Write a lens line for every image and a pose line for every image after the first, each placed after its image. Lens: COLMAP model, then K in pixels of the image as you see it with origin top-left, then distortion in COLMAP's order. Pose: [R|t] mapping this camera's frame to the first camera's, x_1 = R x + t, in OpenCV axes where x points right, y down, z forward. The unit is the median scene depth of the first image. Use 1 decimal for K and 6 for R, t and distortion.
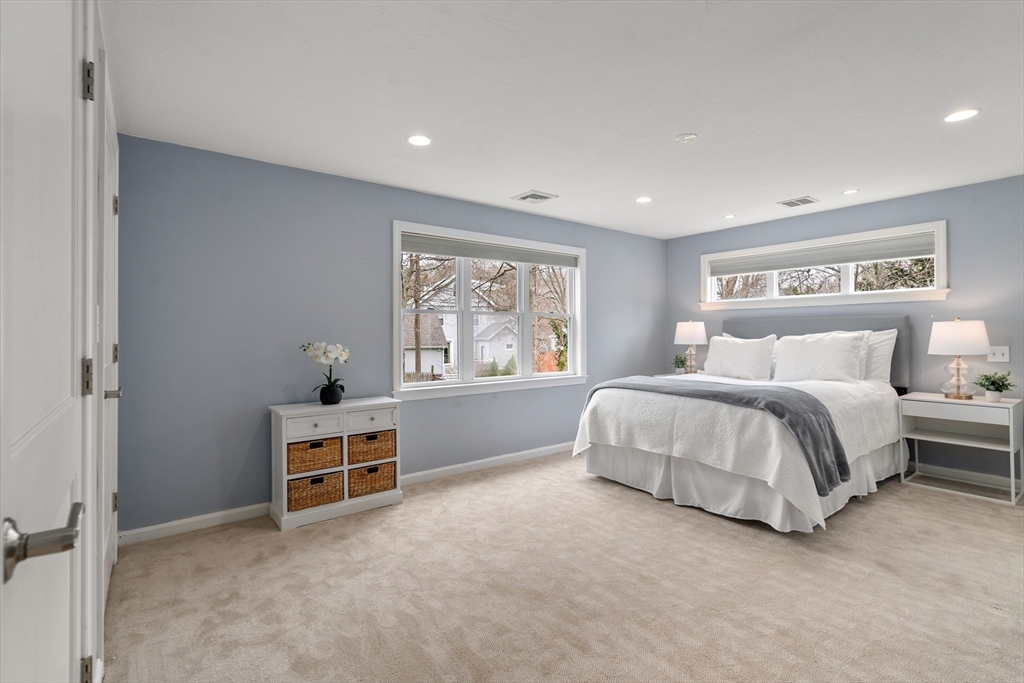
lens RADIAL K [[473.2, 0, 511.7], [0, 473.2, 336.3], [0, 0, 1]] dist [-0.003620, 0.000305]
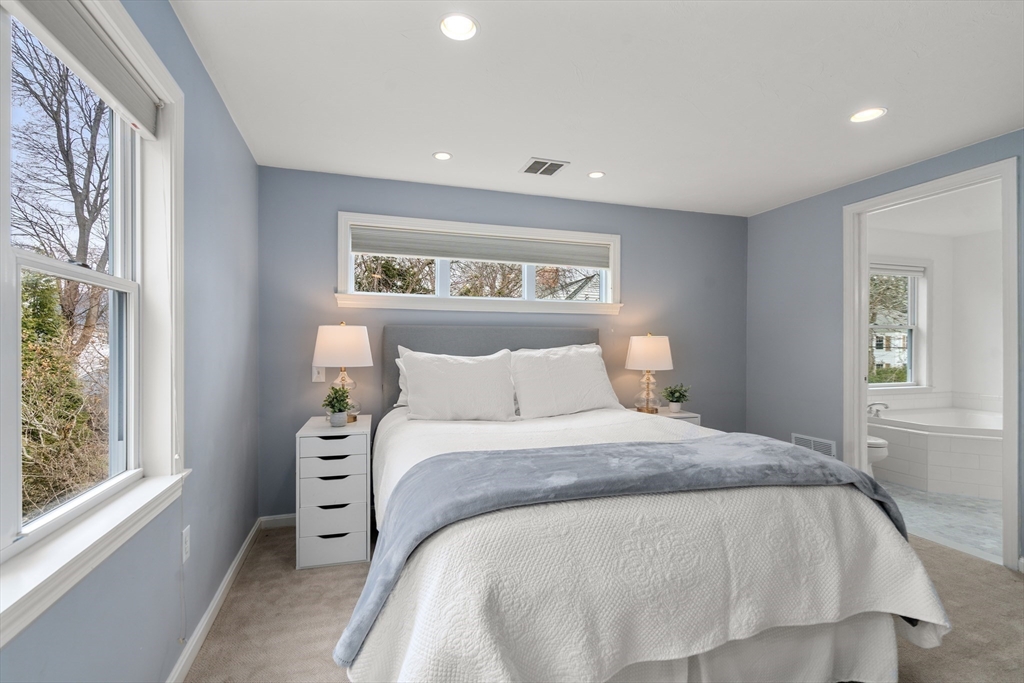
lens RADIAL K [[473.2, 0, 511.8], [0, 473.2, 345.6], [0, 0, 1]] dist [-0.003620, 0.000305]
pose [[0.339393, 0.003308, 0.940639, -0.104613], [-0.001232, 0.999995, -0.003072, -0.008187], [-0.940644, -0.000117, 0.339395, 0.875966]]
